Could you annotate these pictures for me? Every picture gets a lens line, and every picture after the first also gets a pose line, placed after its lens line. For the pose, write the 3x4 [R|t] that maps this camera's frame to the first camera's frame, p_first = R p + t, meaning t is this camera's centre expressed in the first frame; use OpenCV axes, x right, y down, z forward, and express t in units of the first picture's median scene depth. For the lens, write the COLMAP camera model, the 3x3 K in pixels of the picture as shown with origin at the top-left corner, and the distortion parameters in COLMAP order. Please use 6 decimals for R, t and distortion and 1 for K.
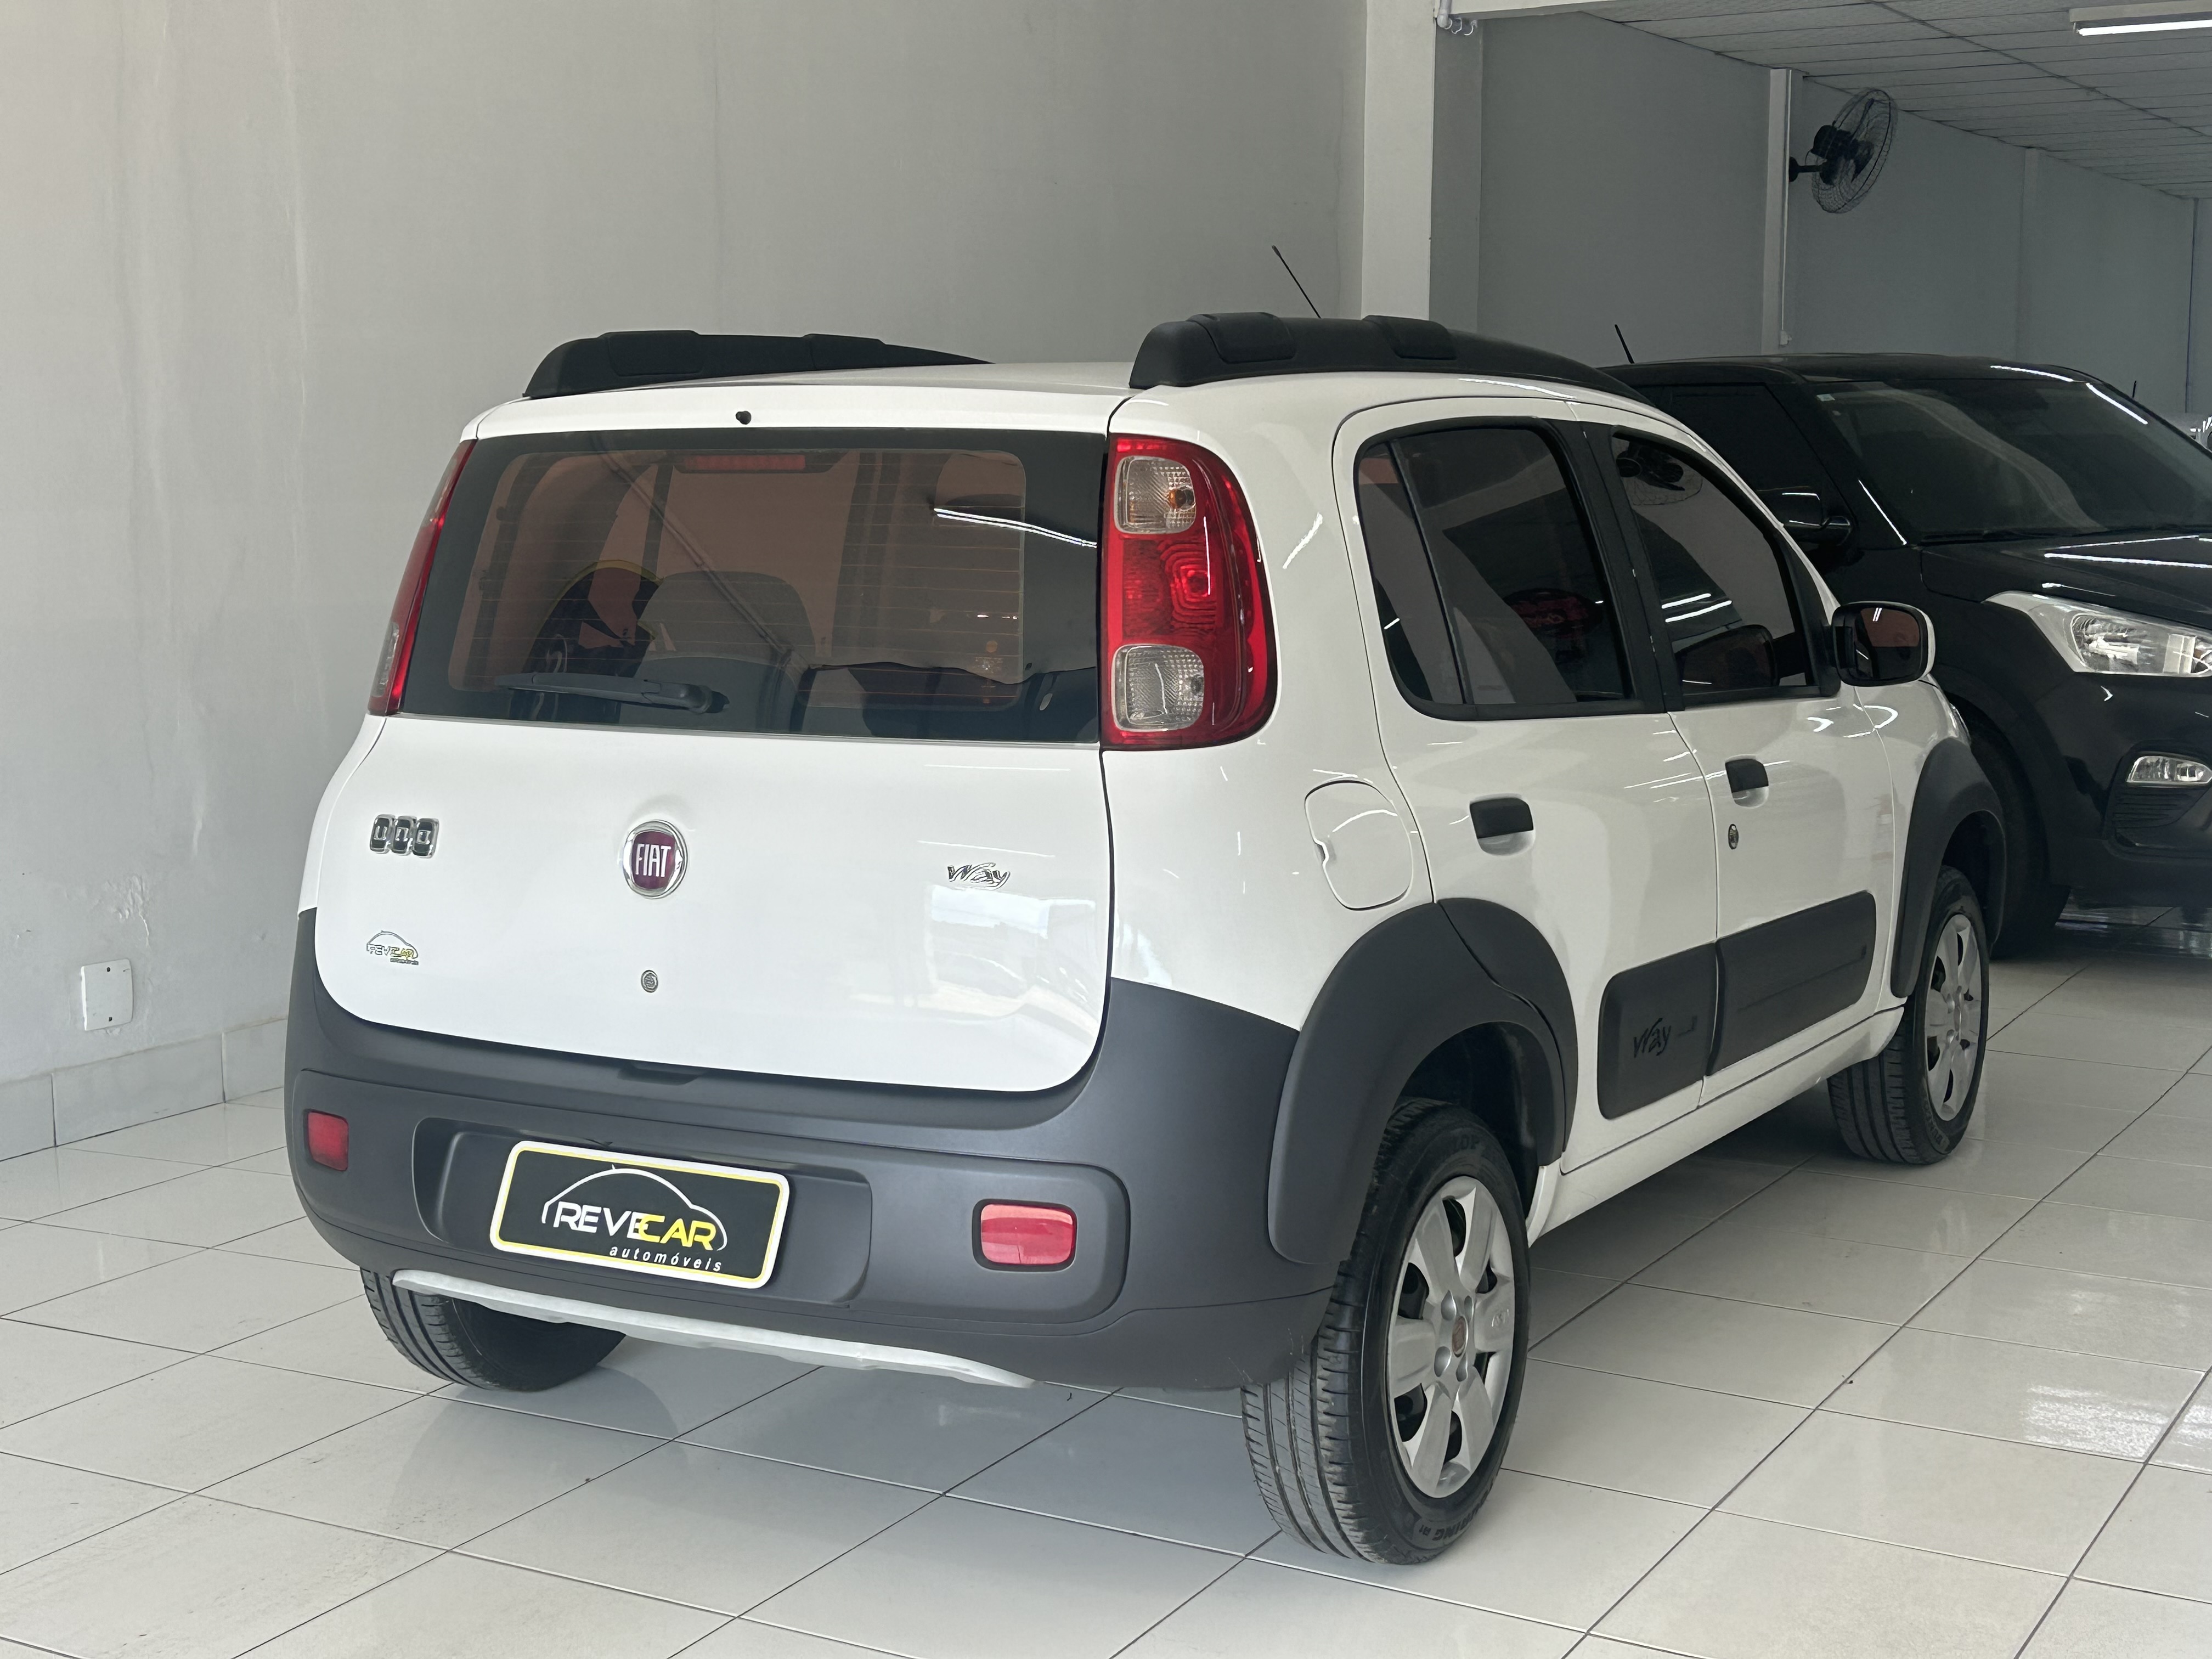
lens RADIAL K [[3057.2, 0, 1098.8], [0, 3057.2, 817.4], [0, 0, 1]] dist [0.154803, -0.414764]
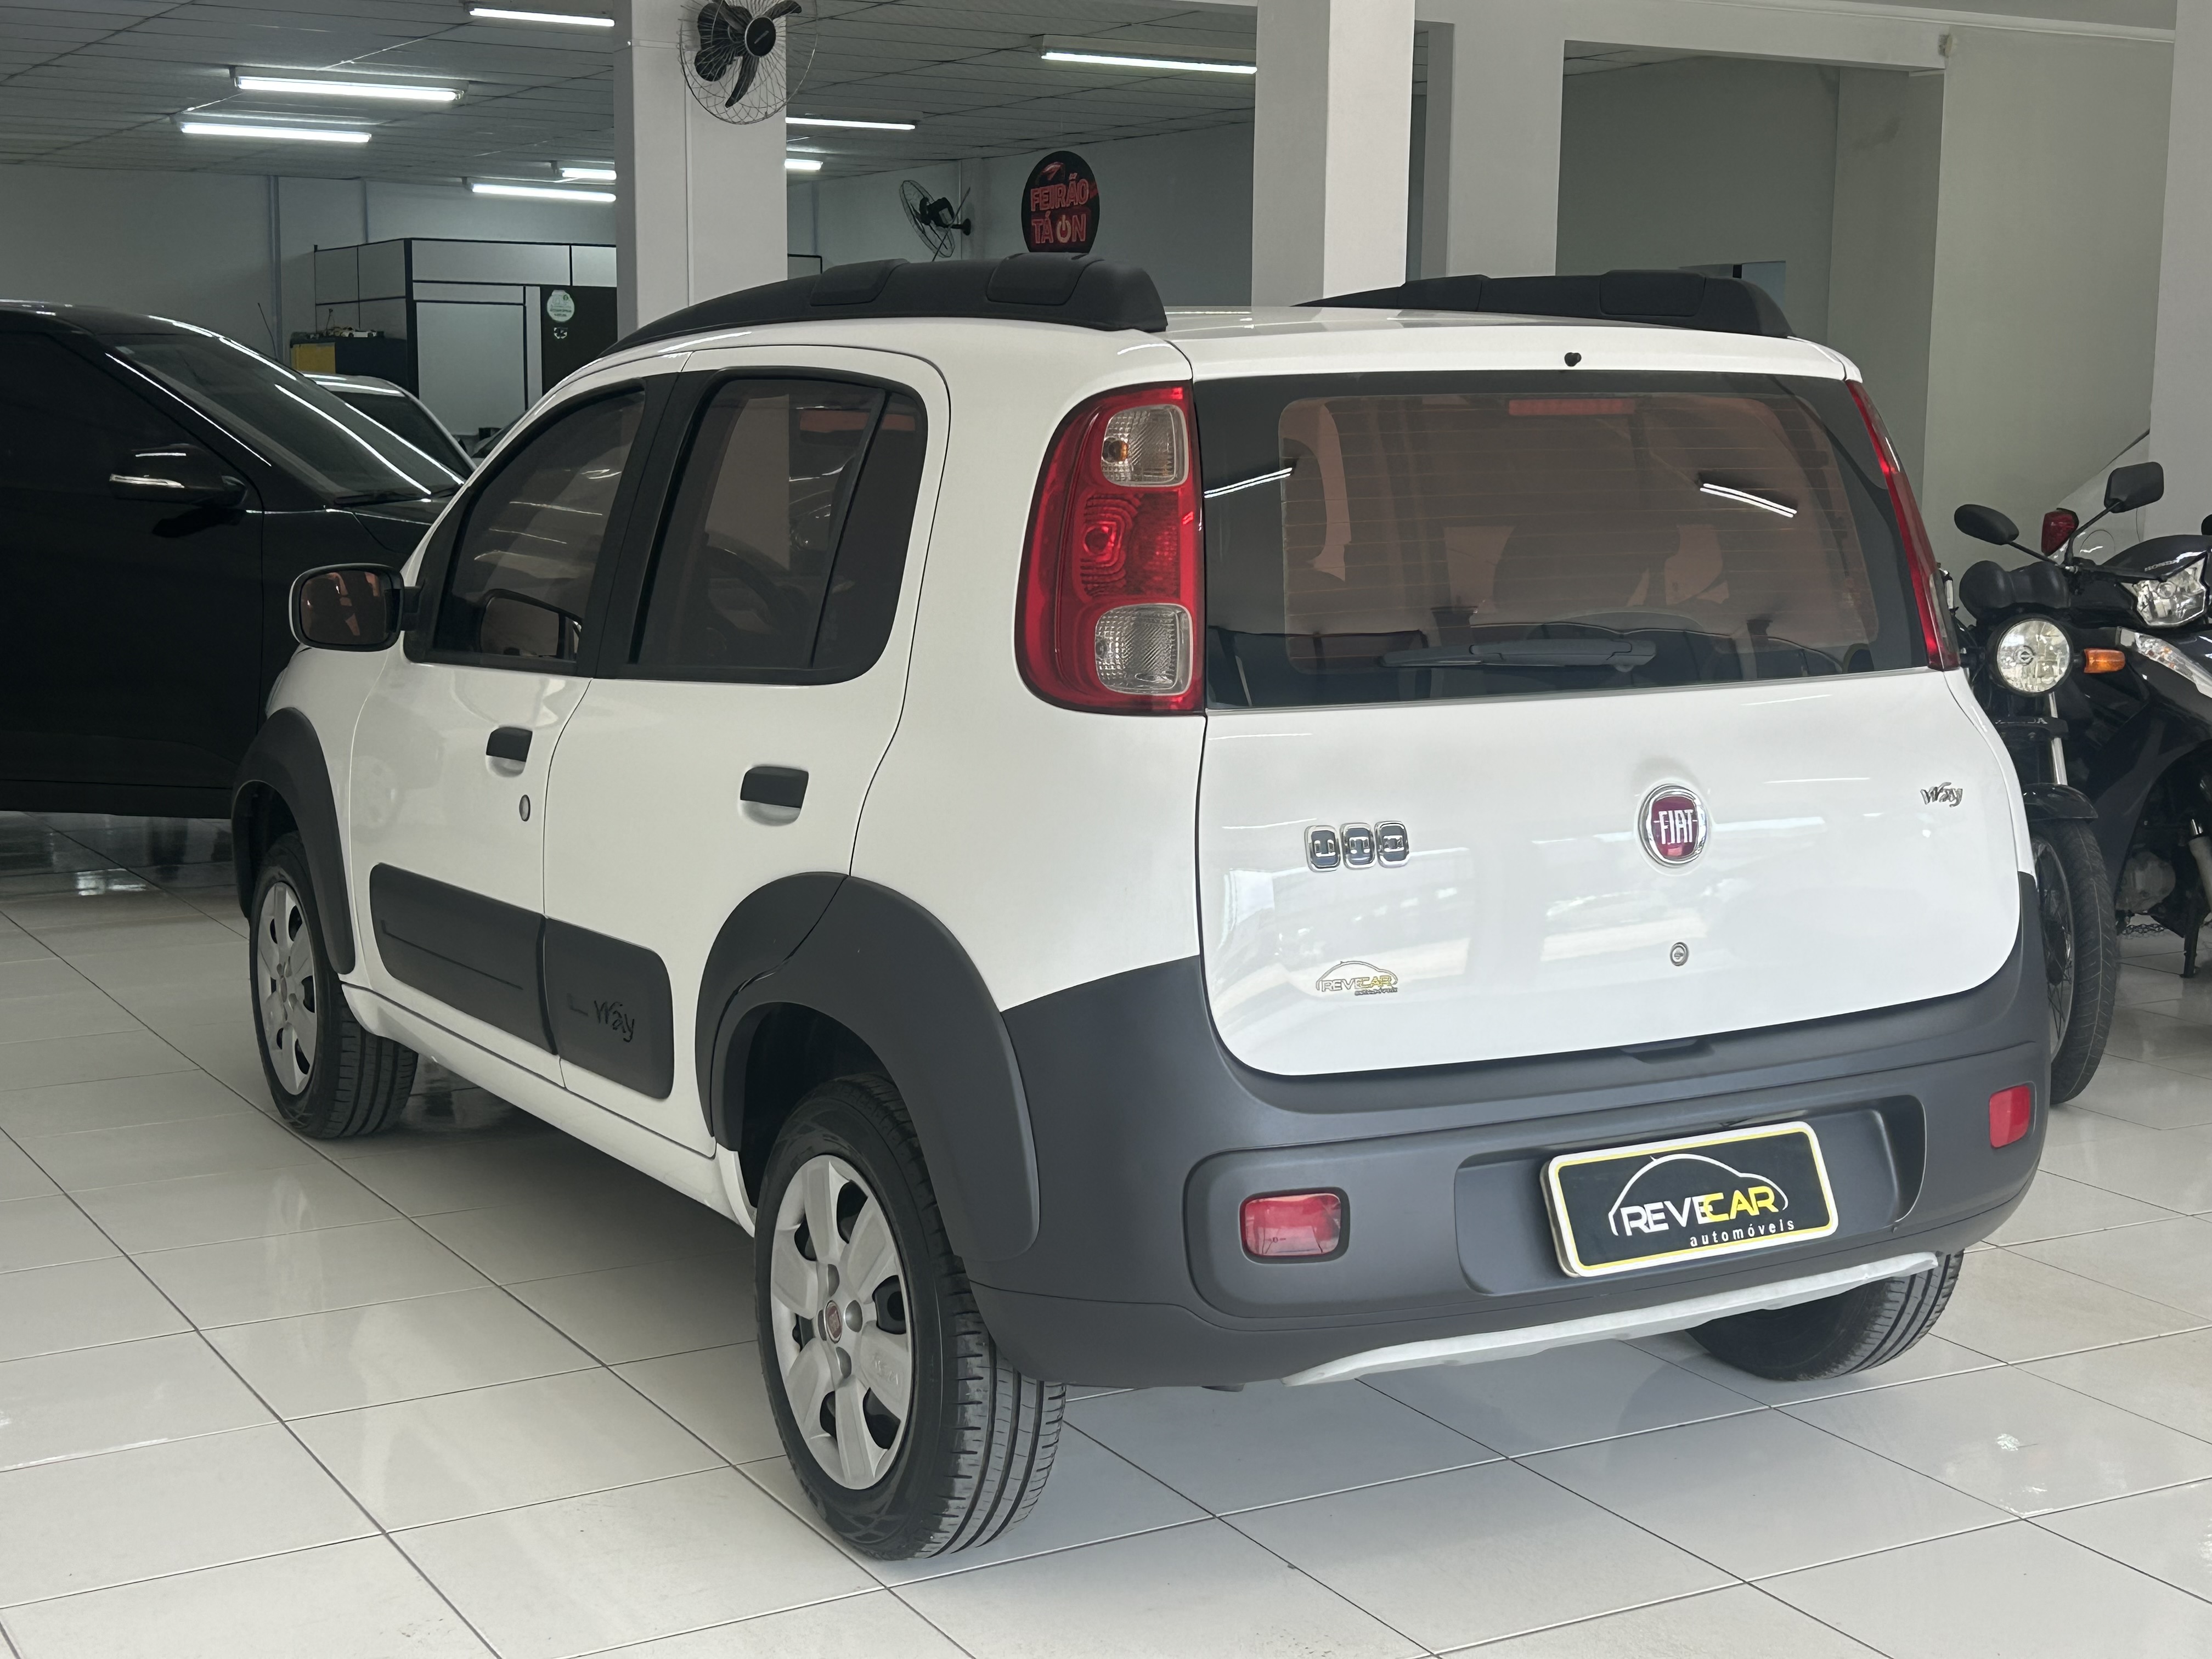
lens RADIAL K [[3057.2, 0, 1098.8], [0, 3057.2, 817.4], [0, 0, 1]] dist [0.154803, -0.414764]
pose [[0.504349, -0.106491, 0.856908, -1.044268], [0.097661, 0.993034, 0.065927, -0.068541], [-0.857960, 0.050436, 0.511235, 0.664331]]
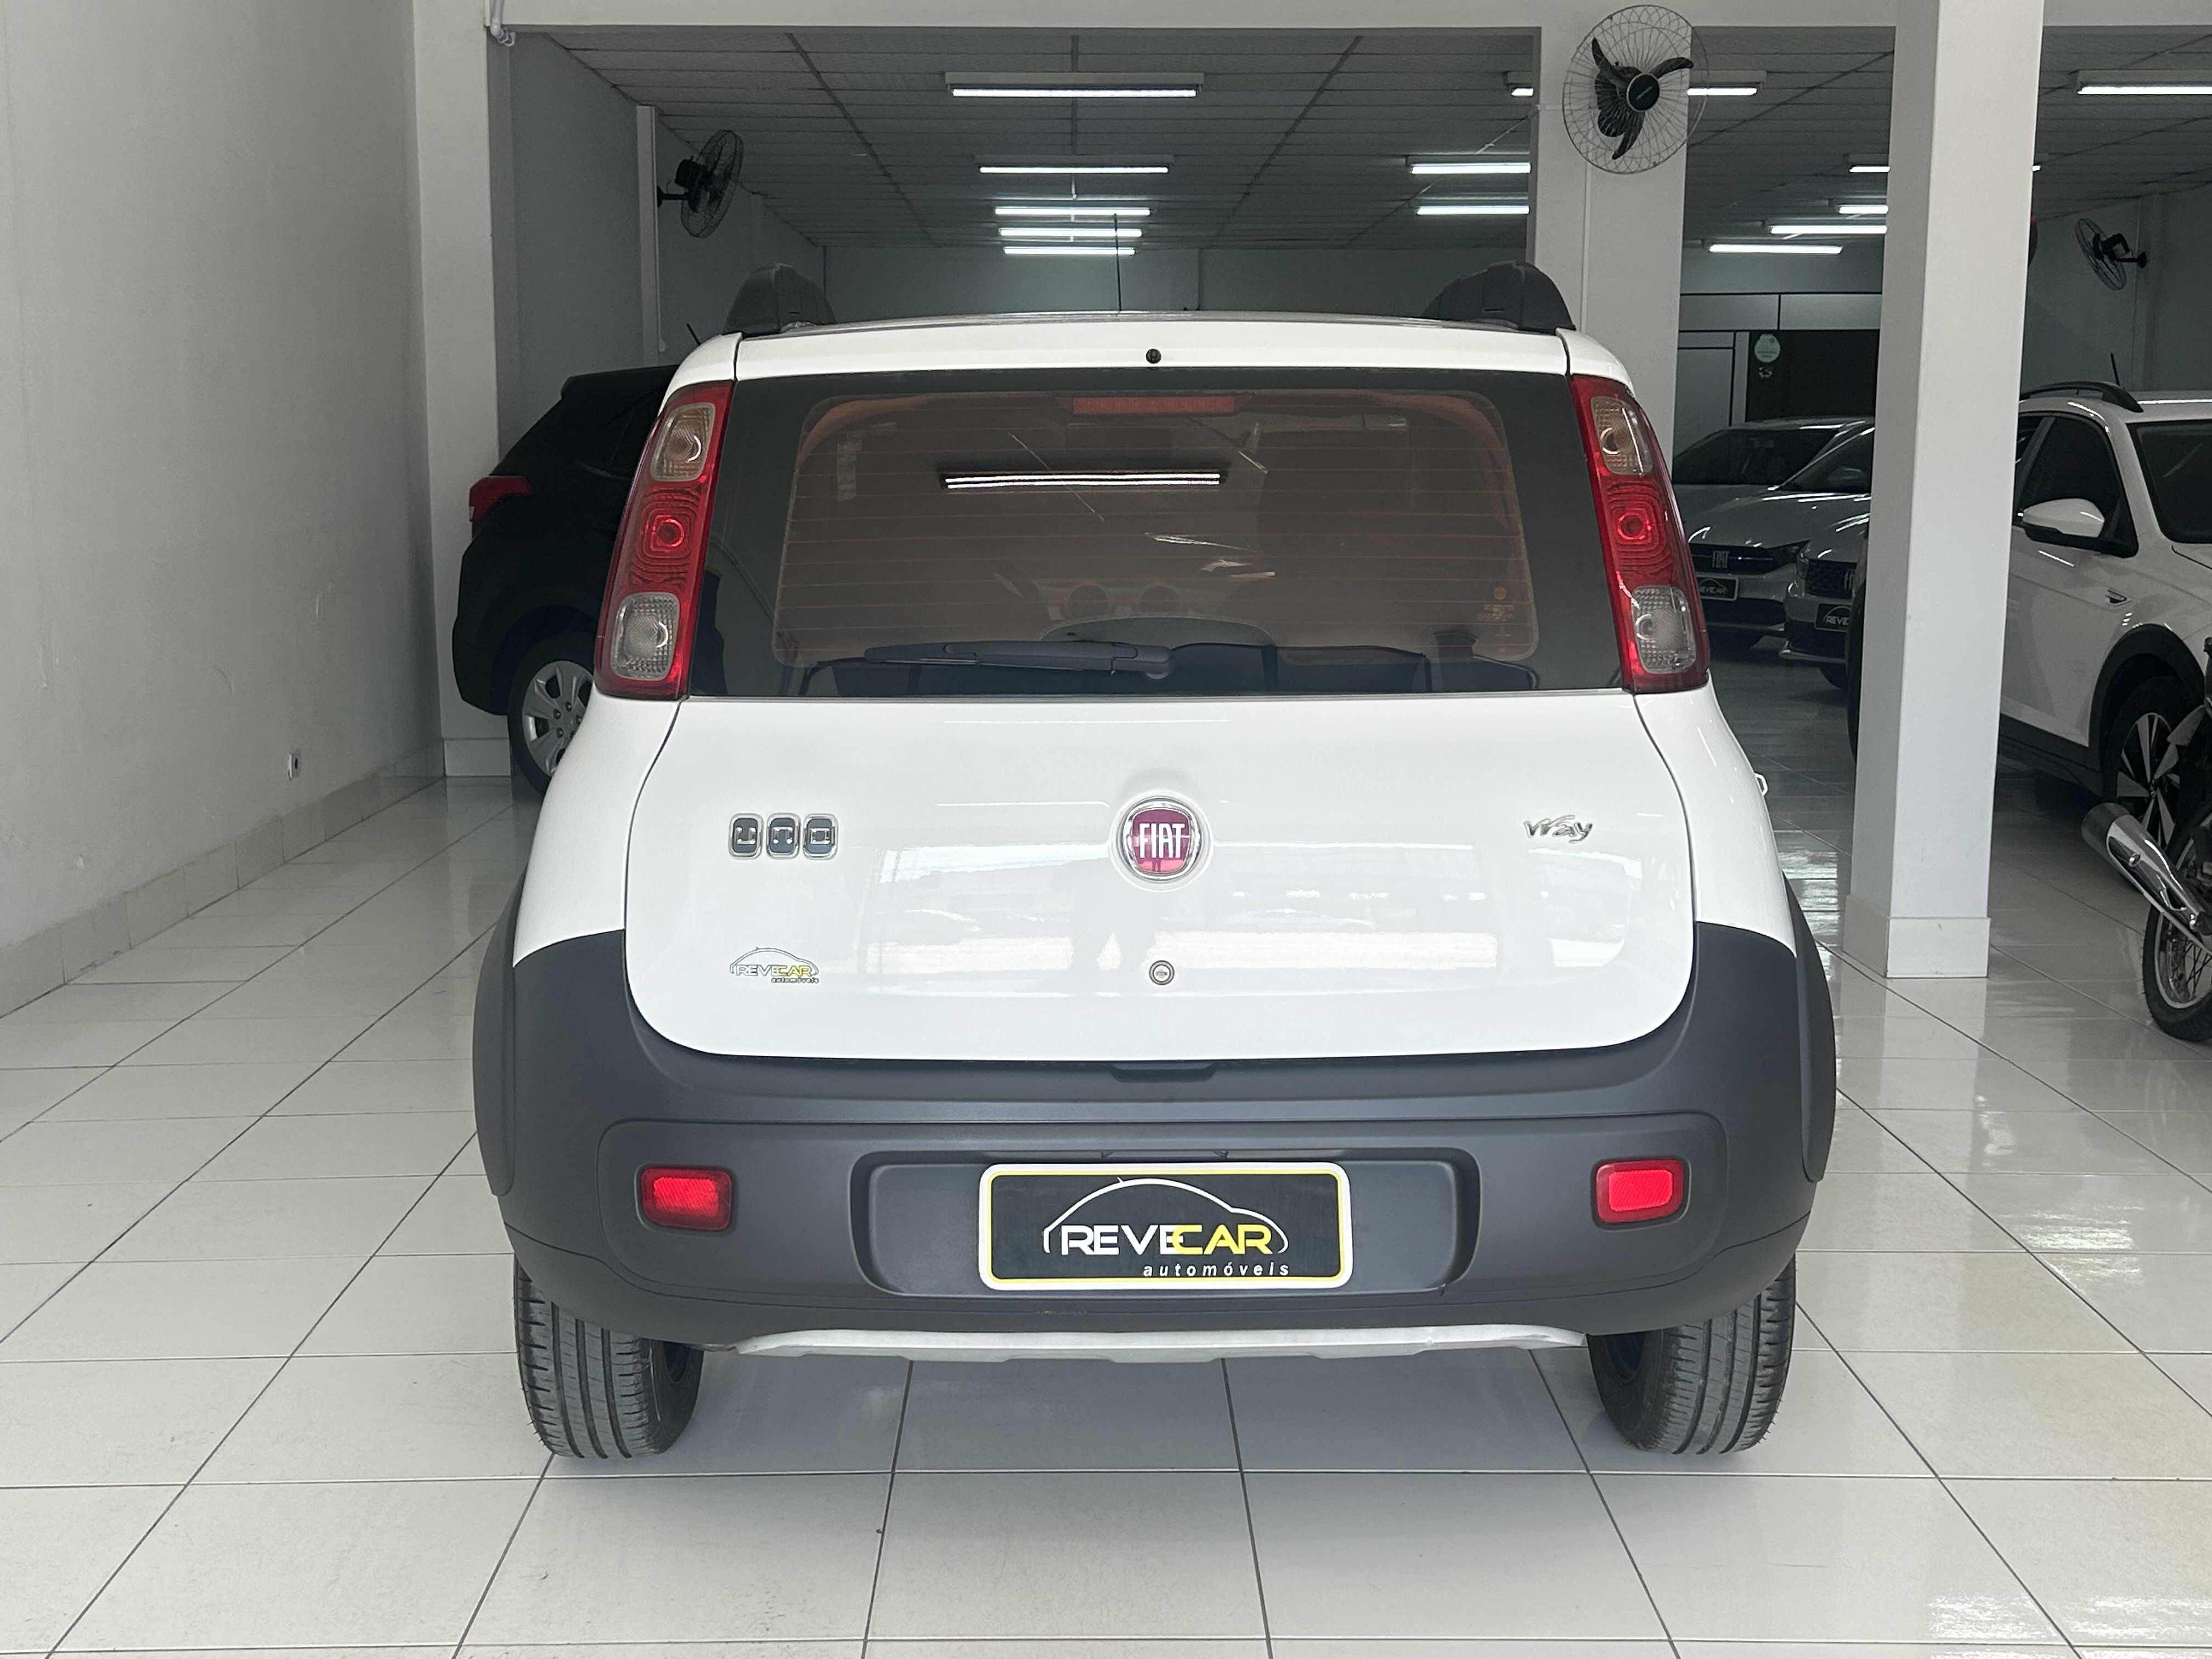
lens RADIAL K [[2572.6, 0, 1106.0], [0, 2572.6, 829.5], [0, 0, 1]] dist [0.166043, -0.389904]
pose [[0.861226, -0.070895, 0.503253, -0.542915], [0.058604, 0.997470, 0.040227, -0.021000], [-0.504832, -0.005152, 0.863202, 0.344775]]
